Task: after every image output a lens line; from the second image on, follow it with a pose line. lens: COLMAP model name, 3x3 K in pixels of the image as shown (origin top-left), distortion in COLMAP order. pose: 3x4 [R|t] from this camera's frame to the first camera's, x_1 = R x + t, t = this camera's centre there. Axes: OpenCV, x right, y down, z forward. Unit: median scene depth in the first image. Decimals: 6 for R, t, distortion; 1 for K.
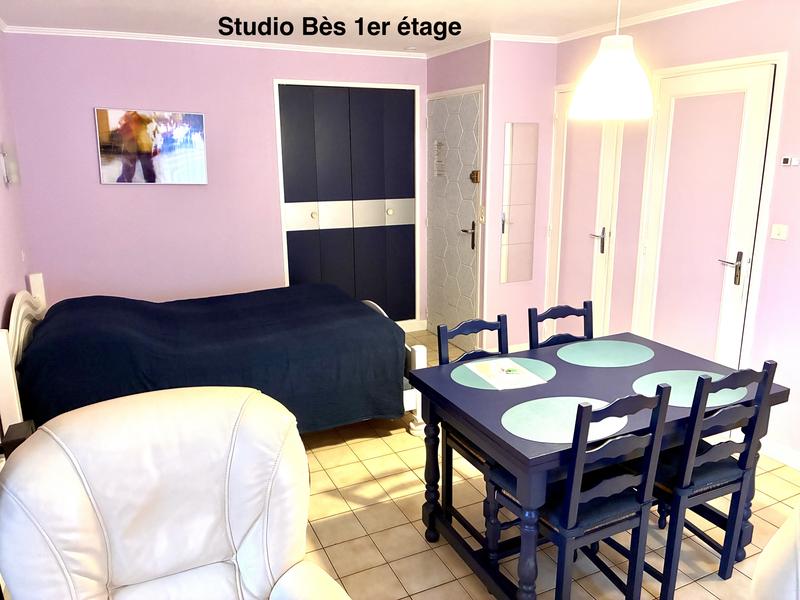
lens RADIAL K [[605.9, 0, 400.8], [0, 605.9, 301.8], [0, 0, 1]] dist [0.044769, -0.061512]
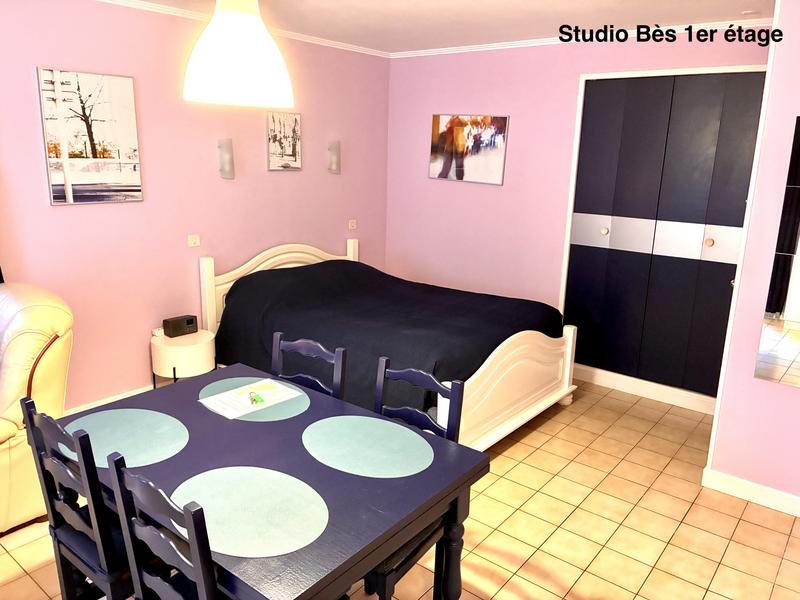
lens RADIAL K [[605.9, 0, 401.4], [0, 605.9, 299.0], [0, 0, 1]] dist [0.044769, -0.061512]
pose [[0.446546, 0.227881, -0.865255, 0.554137], [-0.243134, 0.961542, 0.127762, -0.102921], [0.861094, 0.153321, 0.484779, 0.409401]]
